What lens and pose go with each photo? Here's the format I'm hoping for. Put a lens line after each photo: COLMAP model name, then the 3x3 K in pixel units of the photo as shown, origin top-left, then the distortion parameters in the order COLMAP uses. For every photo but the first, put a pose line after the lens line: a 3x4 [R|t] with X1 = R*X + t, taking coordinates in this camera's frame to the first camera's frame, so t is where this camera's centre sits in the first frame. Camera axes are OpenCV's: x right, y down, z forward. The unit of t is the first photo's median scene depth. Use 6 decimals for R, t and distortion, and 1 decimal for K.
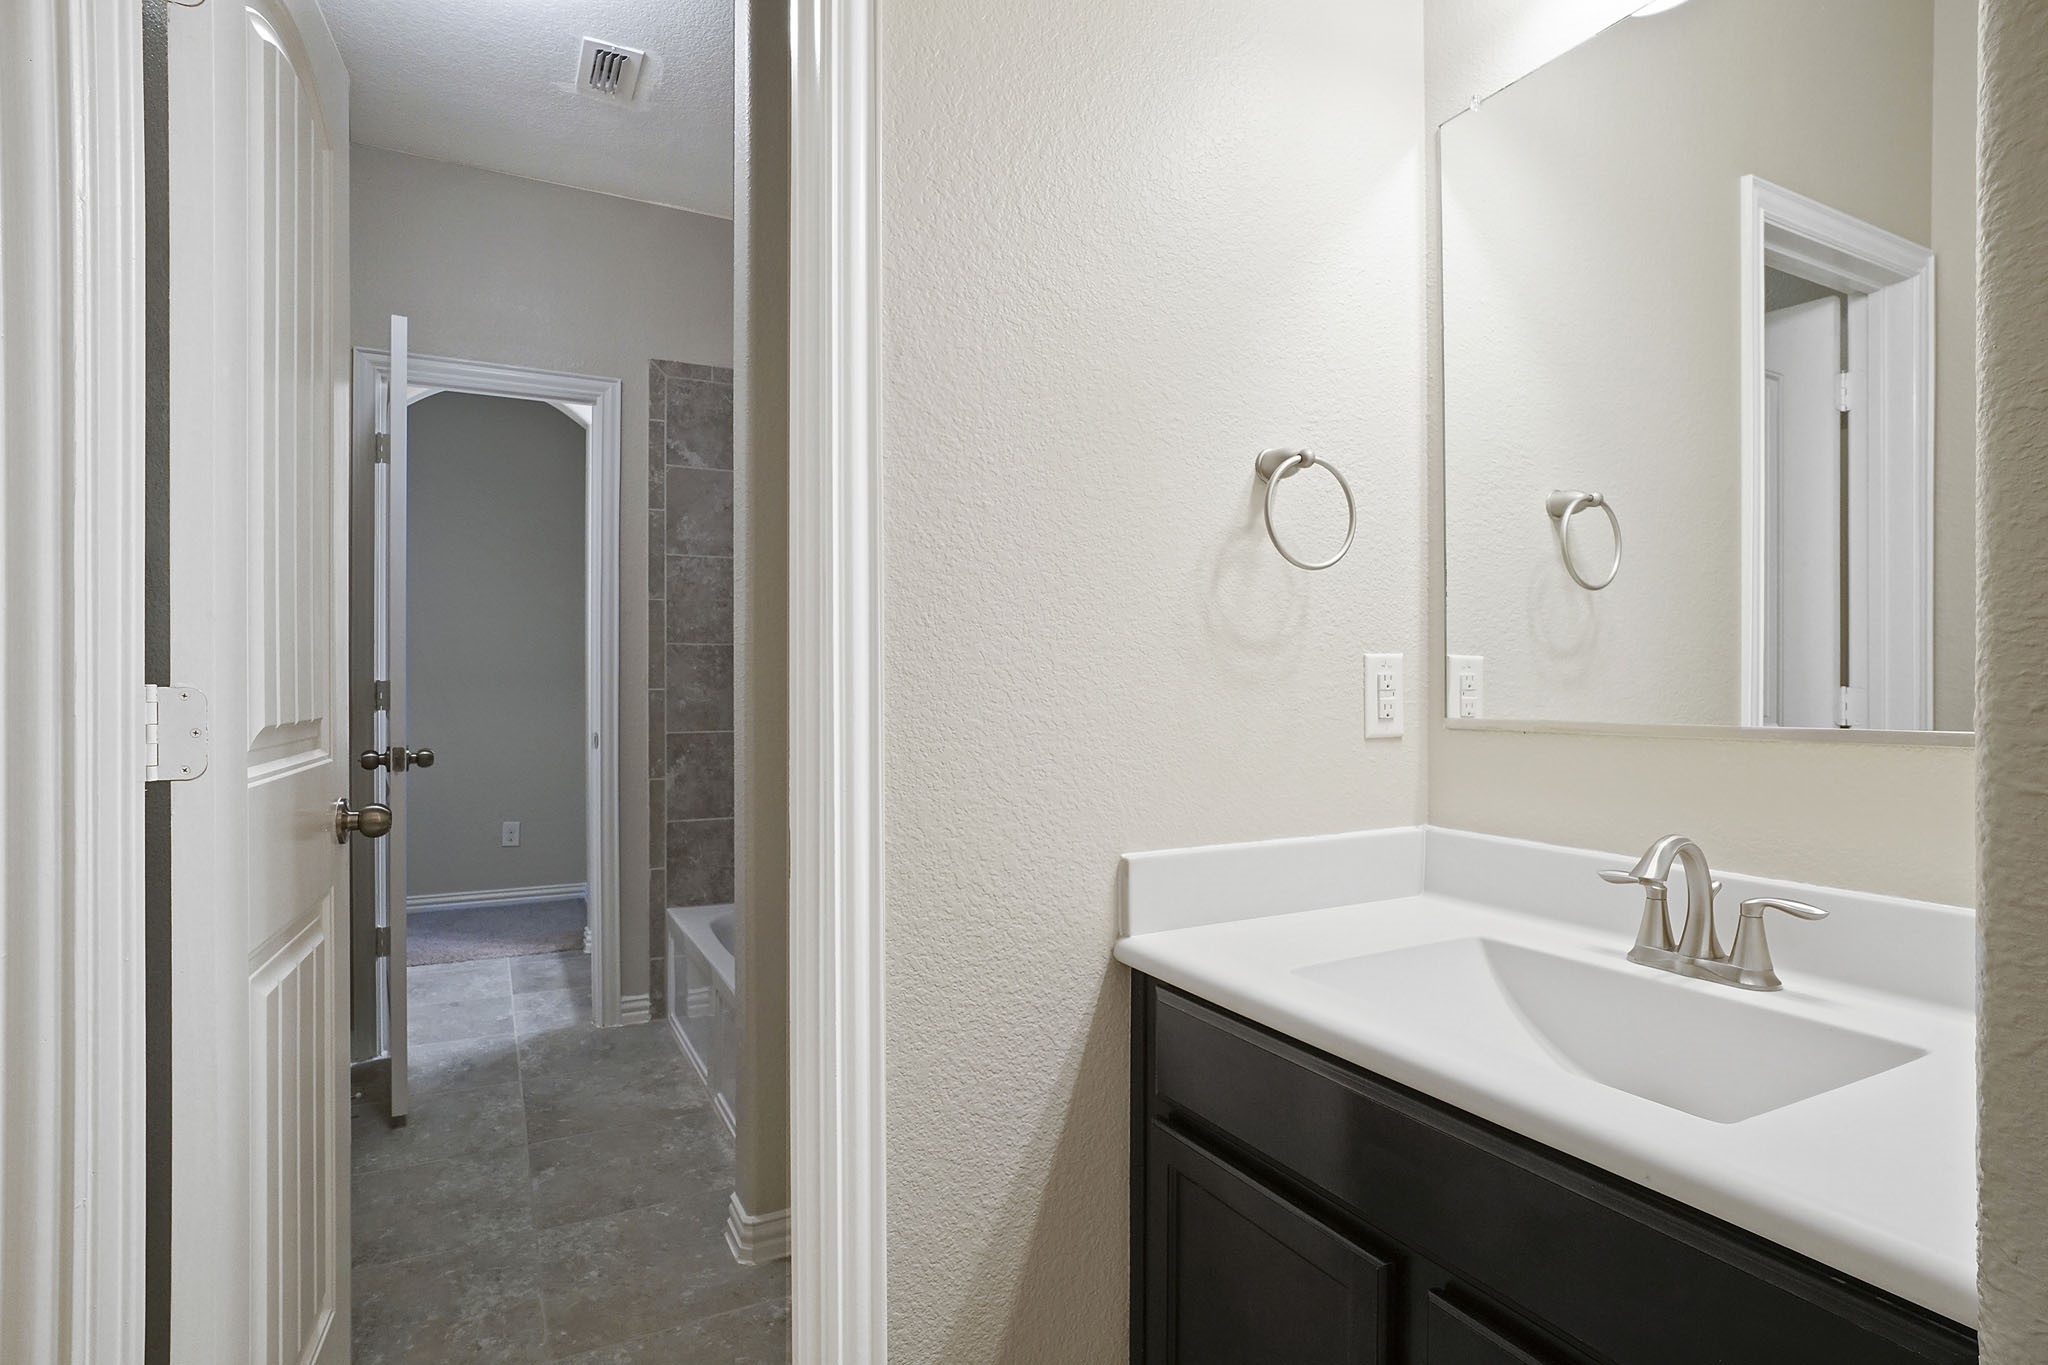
lens RADIAL K [[1025.3, 0, 1024.1], [0, 1025.3, 684.7], [0, 0, 1]] dist [0.011515, -0.003618]
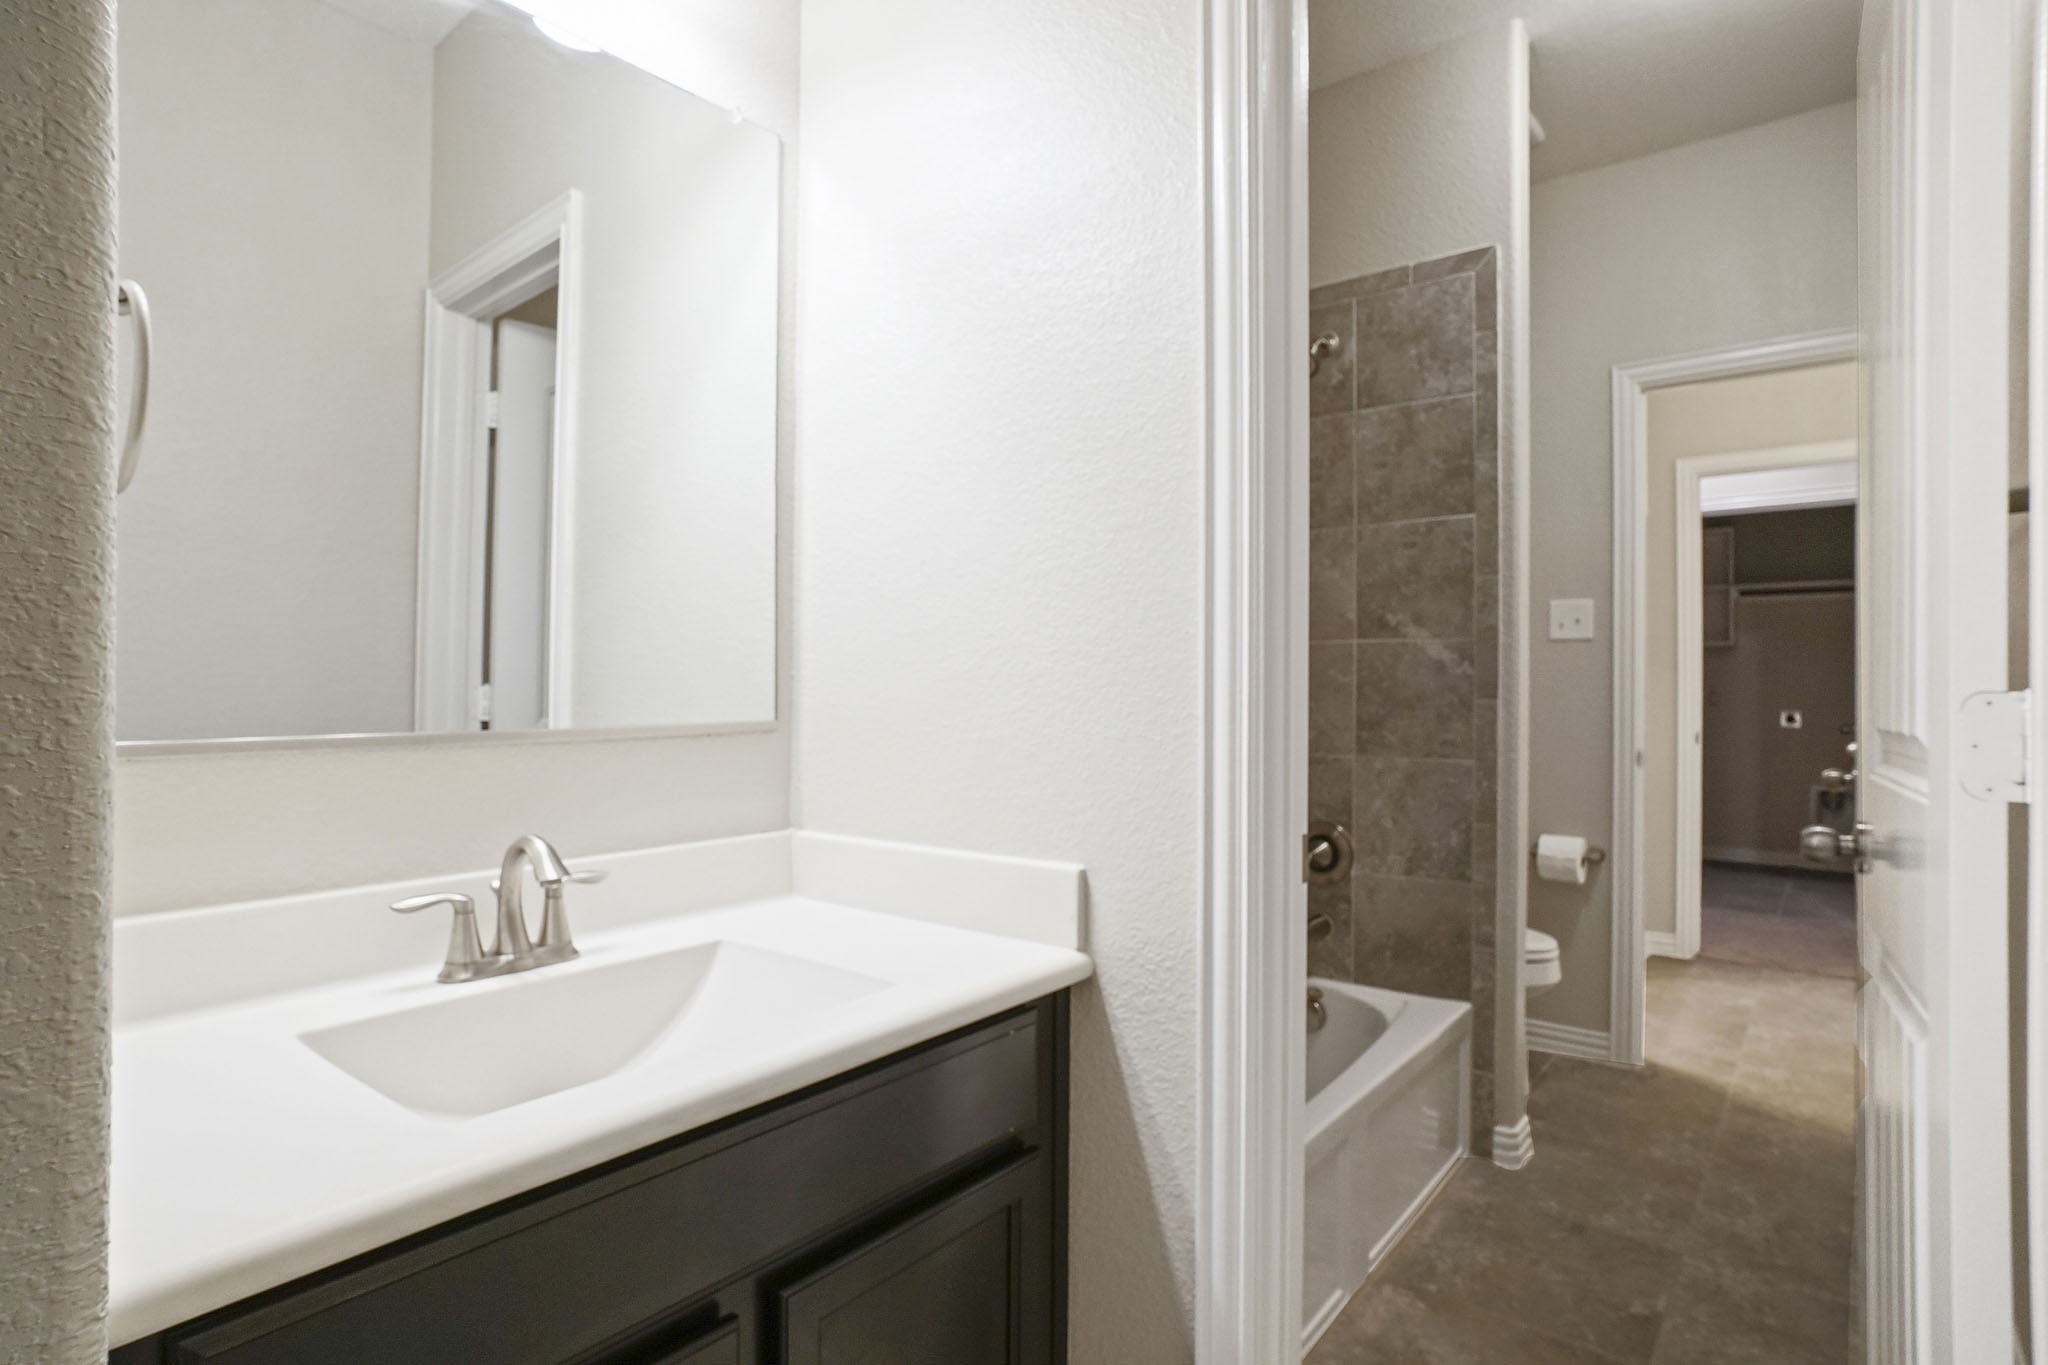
lens RADIAL K [[1025.3, 0, 1021.8], [0, 1025.3, 687.0], [0, 0, 1]] dist [0.011515, -0.003618]
pose [[-0.397948, 0.015865, 0.917271, -0.997064], [0.002474, 0.999865, -0.016220, 0.010263], [-0.917405, -0.004186, -0.397934, 1.735313]]
